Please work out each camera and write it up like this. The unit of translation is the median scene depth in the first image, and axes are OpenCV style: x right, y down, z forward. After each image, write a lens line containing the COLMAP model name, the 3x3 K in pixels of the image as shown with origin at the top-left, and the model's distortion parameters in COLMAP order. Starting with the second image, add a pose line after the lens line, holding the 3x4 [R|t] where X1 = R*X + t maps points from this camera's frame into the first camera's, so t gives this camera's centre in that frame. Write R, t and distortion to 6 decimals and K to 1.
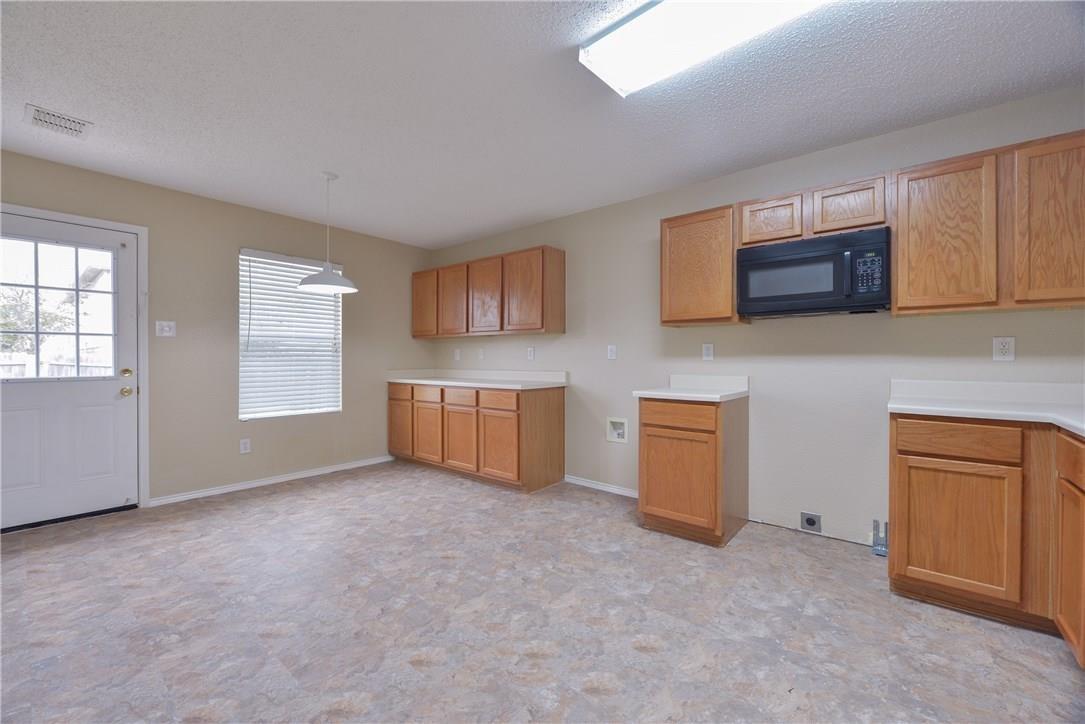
lens RADIAL K [[438.2, 0, 541.5], [0, 438.2, 361.7], [0, 0, 1]] dist [0.002773, -0.000135]
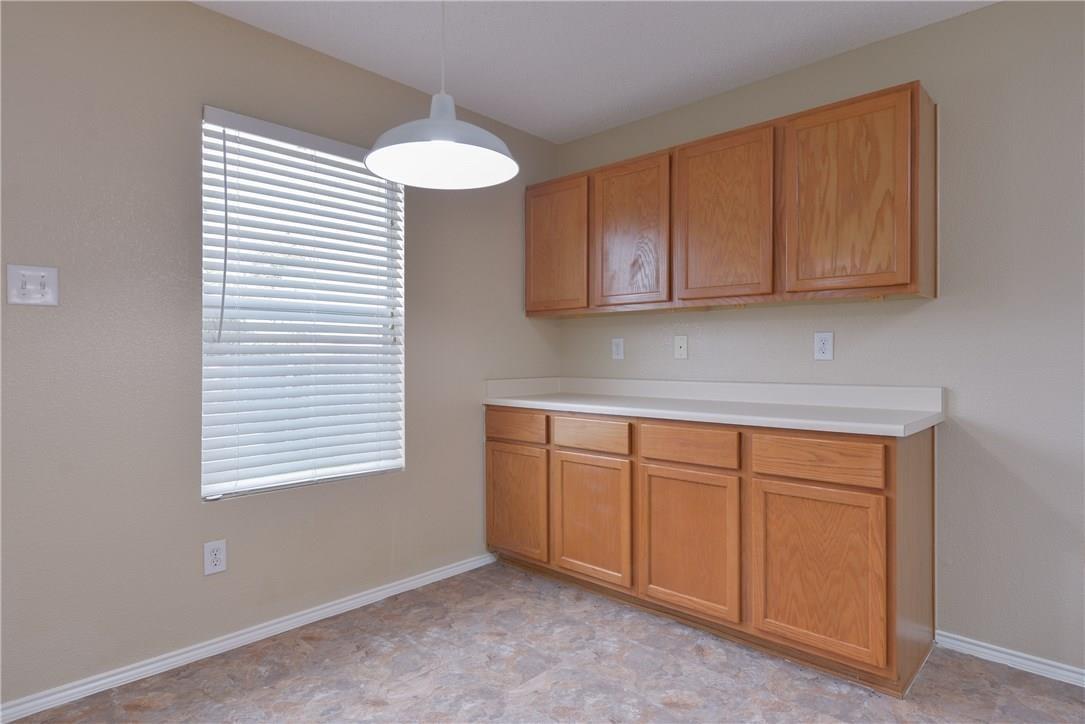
lens RADIAL K [[597.5, 0, 543.4], [0, 597.5, 359.2], [0, 0, 1]] dist [0.000103, 0.000480]
pose [[0.998304, -0.000815, -0.058207, -0.304357], [0.000787, 1.000000, -0.000502, -0.005214], [0.058208, 0.000455, 0.998304, 0.411011]]
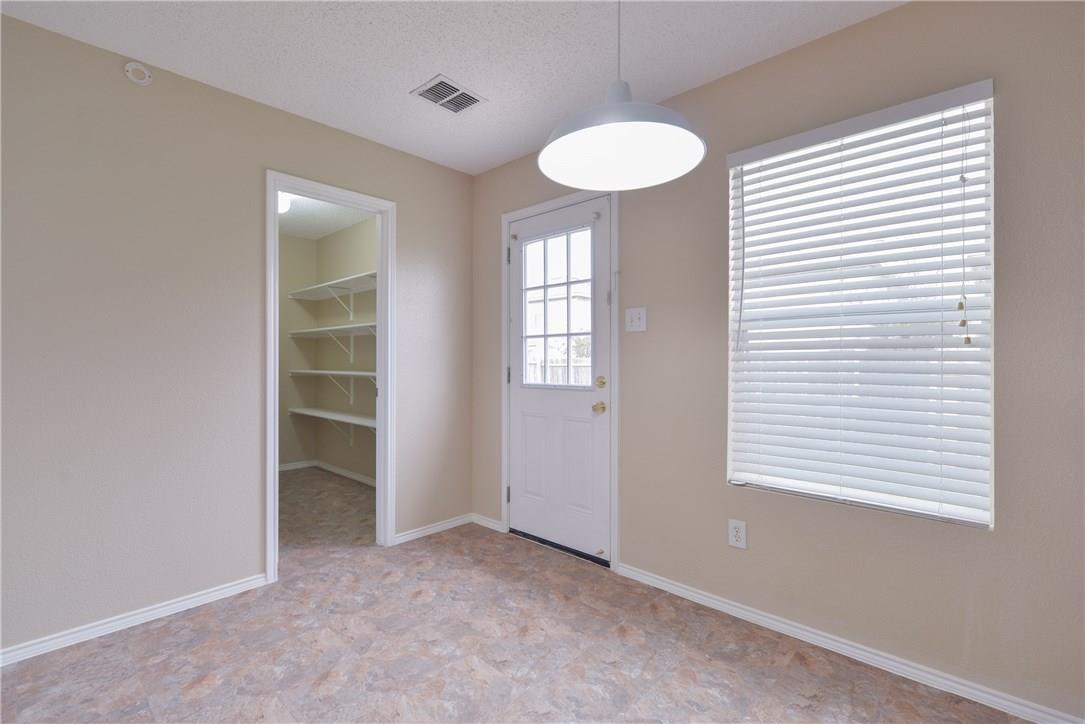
lens RADIAL K [[485.9, 0, 534.7], [0, 485.9, 359.5], [0, 0, 1]] dist [-0.015935, 0.000118]
pose [[-0.065533, -0.002533, -0.997847, -0.088248], [-0.006010, 0.999980, -0.002143, -0.009911], [0.997832, 0.005856, -0.065547, 0.780677]]
